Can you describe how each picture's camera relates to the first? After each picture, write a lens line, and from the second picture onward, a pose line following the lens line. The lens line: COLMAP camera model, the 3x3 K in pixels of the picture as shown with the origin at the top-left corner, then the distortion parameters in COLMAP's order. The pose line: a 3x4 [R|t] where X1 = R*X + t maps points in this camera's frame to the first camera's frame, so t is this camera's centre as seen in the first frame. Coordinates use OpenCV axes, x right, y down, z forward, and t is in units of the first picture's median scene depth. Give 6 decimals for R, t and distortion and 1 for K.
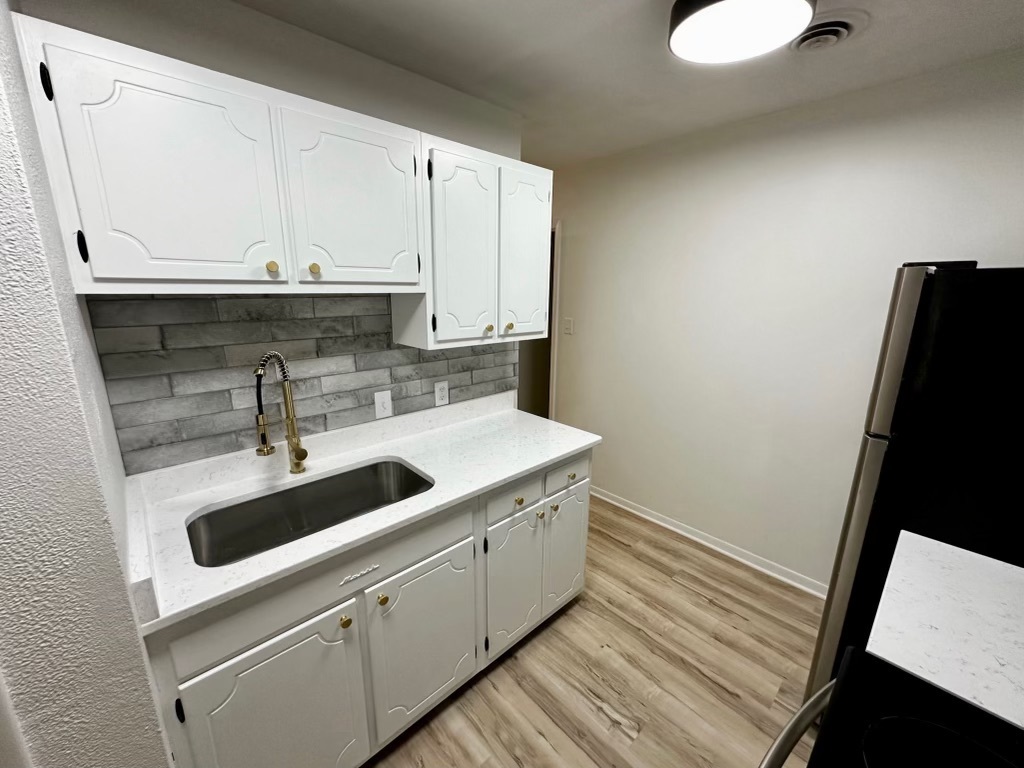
lens RADIAL K [[407.8, 0, 511.2], [0, 407.8, 382.7], [0, 0, 1]] dist [-0.001562, 0.000538]
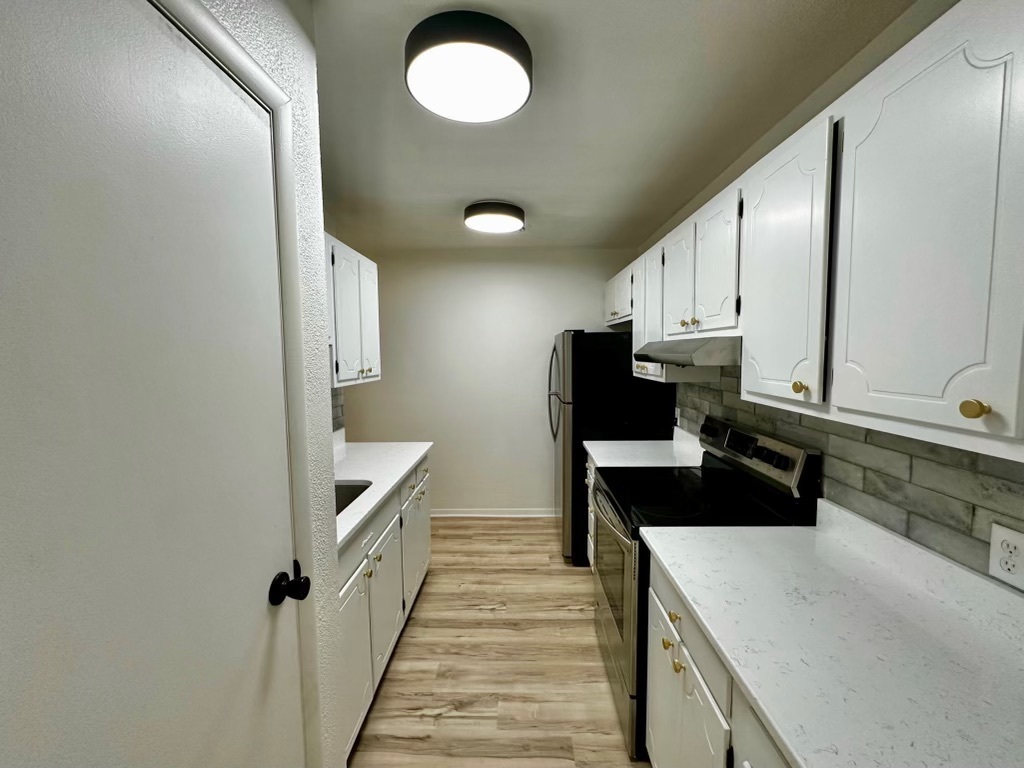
lens RADIAL K [[407.8, 0, 511.2], [0, 407.8, 382.7], [0, 0, 1]] dist [-0.001562, 0.000538]
pose [[0.696331, -0.071031, 0.714197, -0.647569], [0.180811, 0.980357, -0.078786, 0.095466], [-0.694572, 0.183997, 0.695496, -0.265638]]
